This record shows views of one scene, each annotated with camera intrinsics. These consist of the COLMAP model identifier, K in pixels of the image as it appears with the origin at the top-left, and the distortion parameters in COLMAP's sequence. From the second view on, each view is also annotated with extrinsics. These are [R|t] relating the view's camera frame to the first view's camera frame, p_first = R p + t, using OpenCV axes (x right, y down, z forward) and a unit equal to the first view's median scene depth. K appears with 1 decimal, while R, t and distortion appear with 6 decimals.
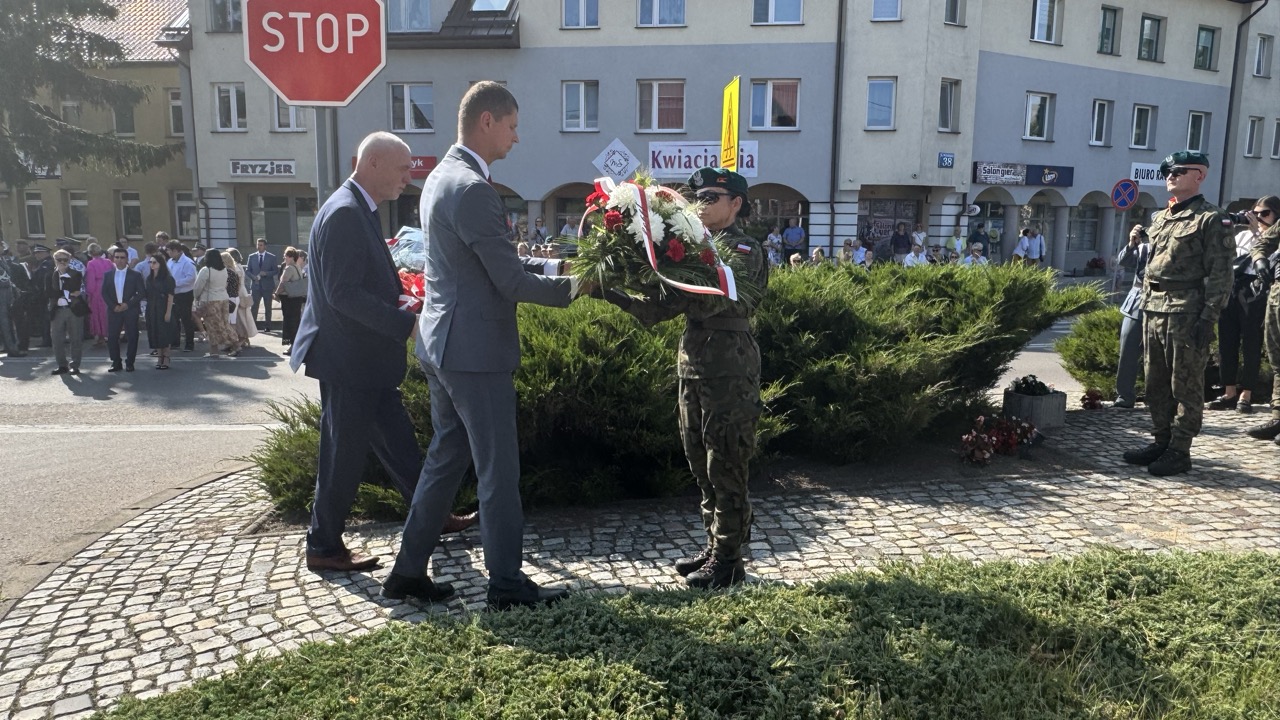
lens RADIAL K [[897.0, 0, 640.1], [0, 897.0, 355.1], [0, 0, 1]] dist [0.003229, 0.005556]
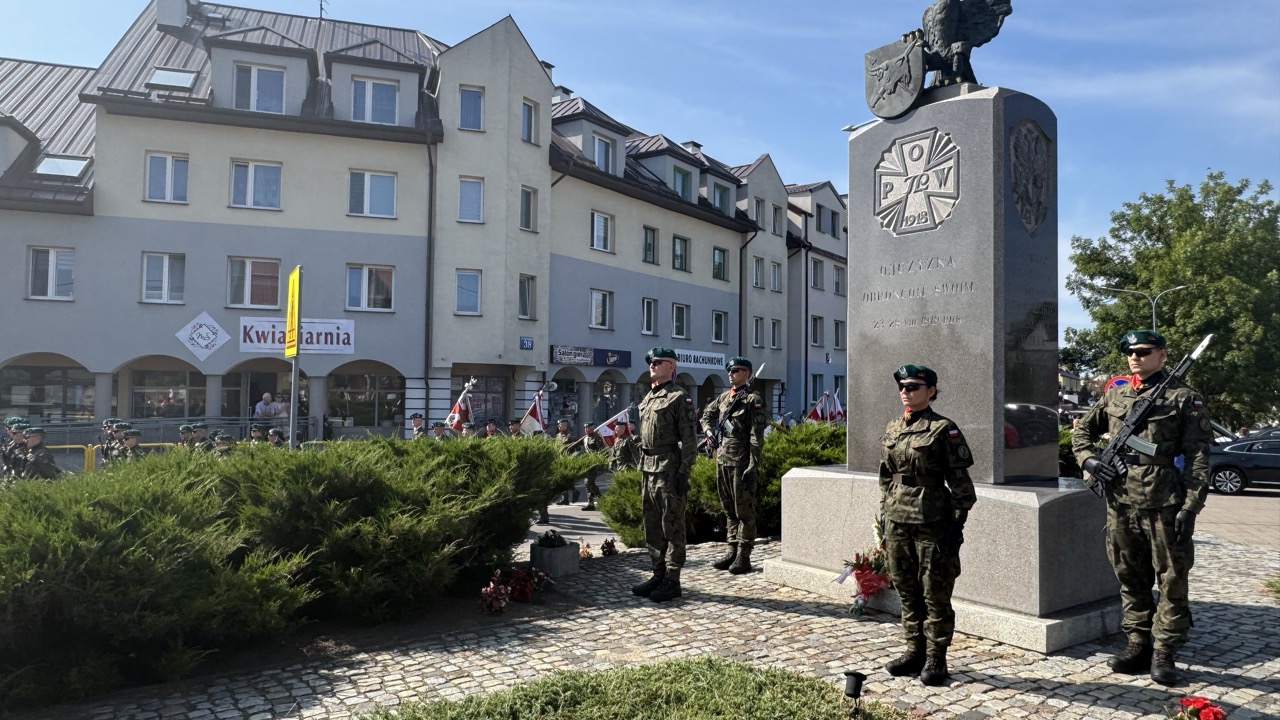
lens RADIAL K [[849.9, 0, 634.7], [0, 849.9, 363.6], [0, 0, 1]] dist [0.007050, -0.003464]
pose [[0.910644, 0.017600, 0.412817, 0.072756], [0.058401, 0.983580, -0.170762, 0.004796], [-0.409044, 0.179612, 0.894663, -0.071968]]
